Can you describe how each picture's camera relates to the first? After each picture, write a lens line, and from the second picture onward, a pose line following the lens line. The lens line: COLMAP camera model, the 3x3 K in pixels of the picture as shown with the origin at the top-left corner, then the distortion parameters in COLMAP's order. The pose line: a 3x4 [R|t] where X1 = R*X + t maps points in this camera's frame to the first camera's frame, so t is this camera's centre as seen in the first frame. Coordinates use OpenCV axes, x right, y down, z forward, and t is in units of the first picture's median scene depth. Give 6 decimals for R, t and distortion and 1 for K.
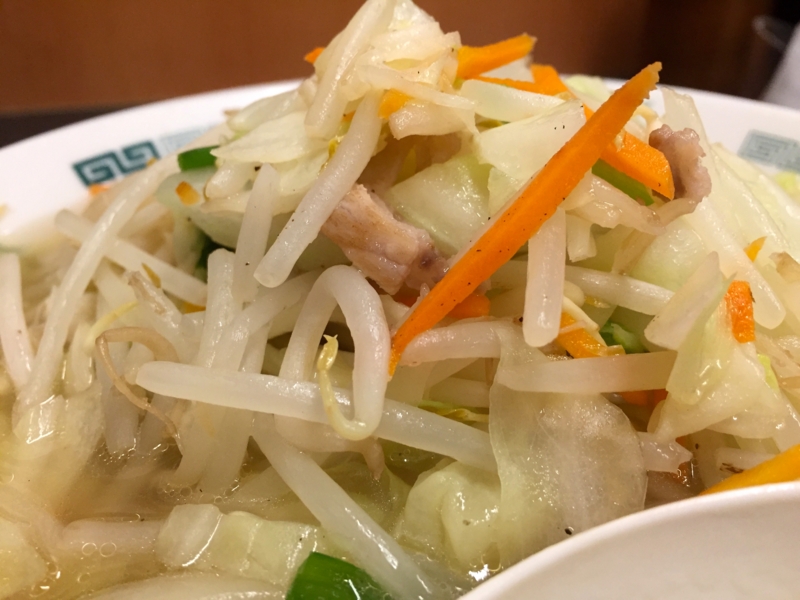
lens RADIAL K [[757.1, 0, 400.4], [0, 757.1, 275.7], [0, 0, 1]] dist [0.132435, -0.237775]
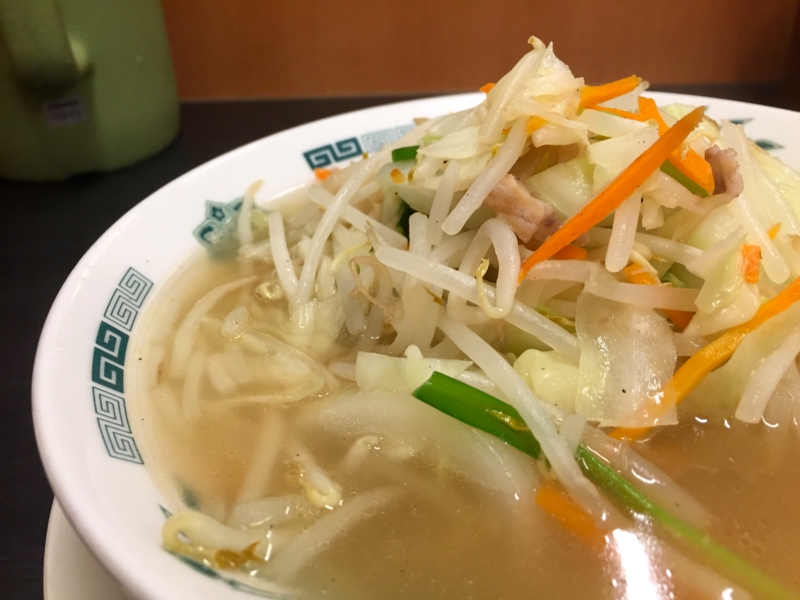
lens RADIAL K [[757.8, 0, 384.5], [0, 757.8, 288.8], [0, 0, 1]] dist [0.005664, -0.019315]
pose [[0.973777, 0.072837, -0.215529, 0.048715], [-0.066577, 0.997125, 0.036174, 0.077701], [0.217544, -0.020876, 0.975827, -0.602264]]
